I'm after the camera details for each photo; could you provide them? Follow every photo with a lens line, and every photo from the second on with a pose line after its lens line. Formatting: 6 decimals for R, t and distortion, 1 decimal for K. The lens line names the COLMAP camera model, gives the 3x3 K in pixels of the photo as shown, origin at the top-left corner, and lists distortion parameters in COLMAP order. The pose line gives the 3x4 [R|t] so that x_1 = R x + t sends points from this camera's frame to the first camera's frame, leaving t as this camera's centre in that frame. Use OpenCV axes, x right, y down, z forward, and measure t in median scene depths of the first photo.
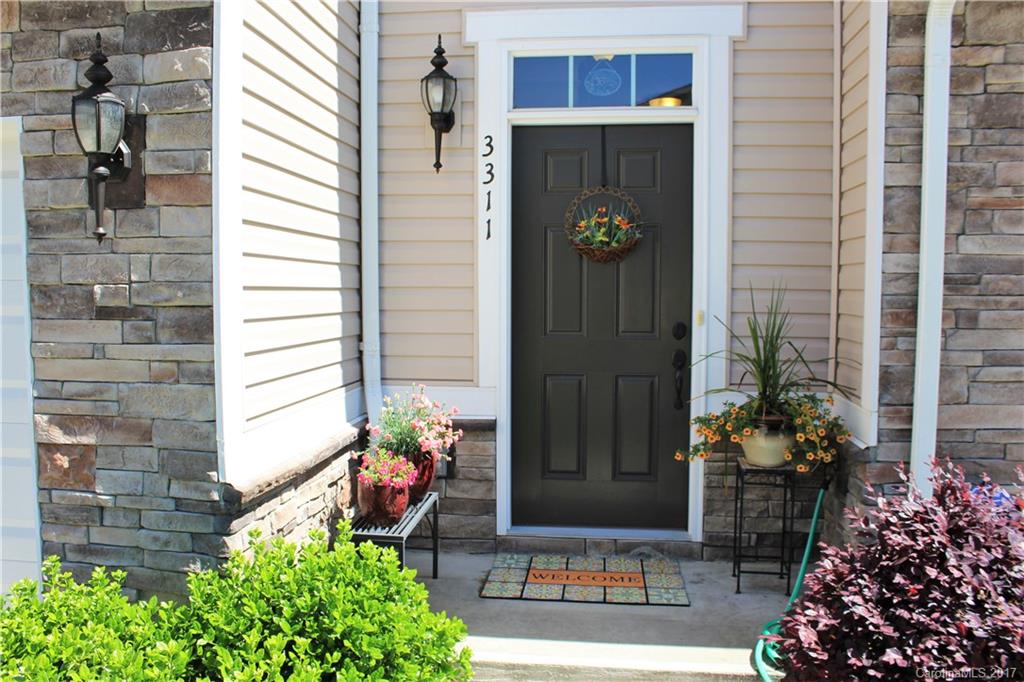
lens RADIAL K [[863.2, 0, 511.8], [0, 863.2, 338.2], [0, 0, 1]] dist [-0.161527, 0.136719]
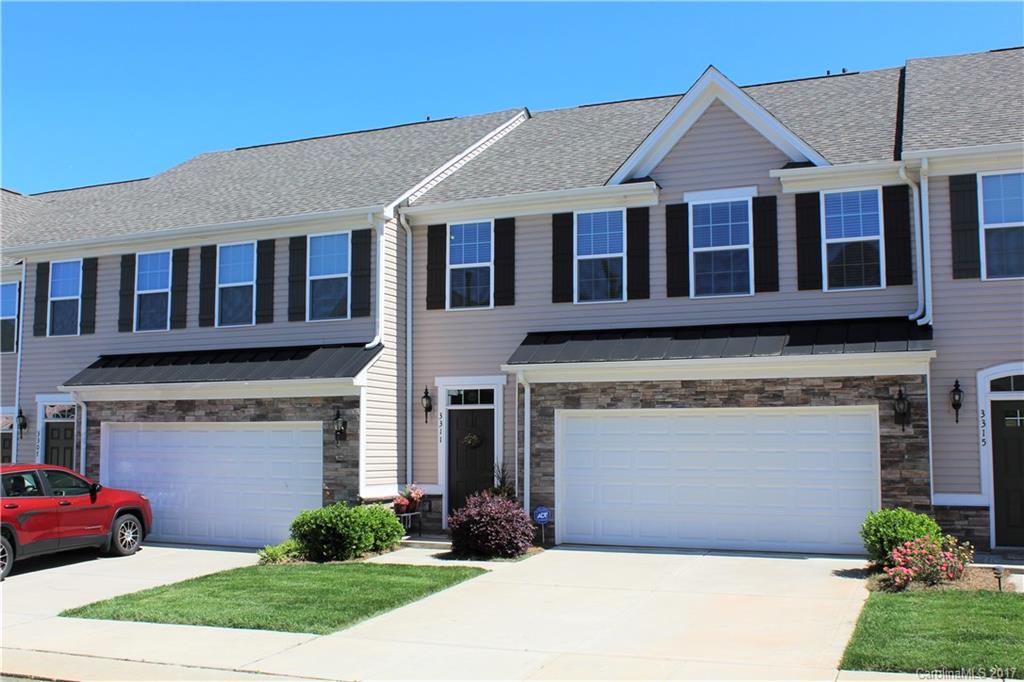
lens RADIAL K [[1097.3, 0, 510.3], [0, 1097.3, 342.6], [0, 0, 1]] dist [-0.011407, 0.000000]
pose [[0.958814, -0.027585, -0.282691, 2.225797], [-0.015920, 0.988489, -0.150453, 0.222507], [0.283587, 0.148757, 0.947338, -4.710163]]
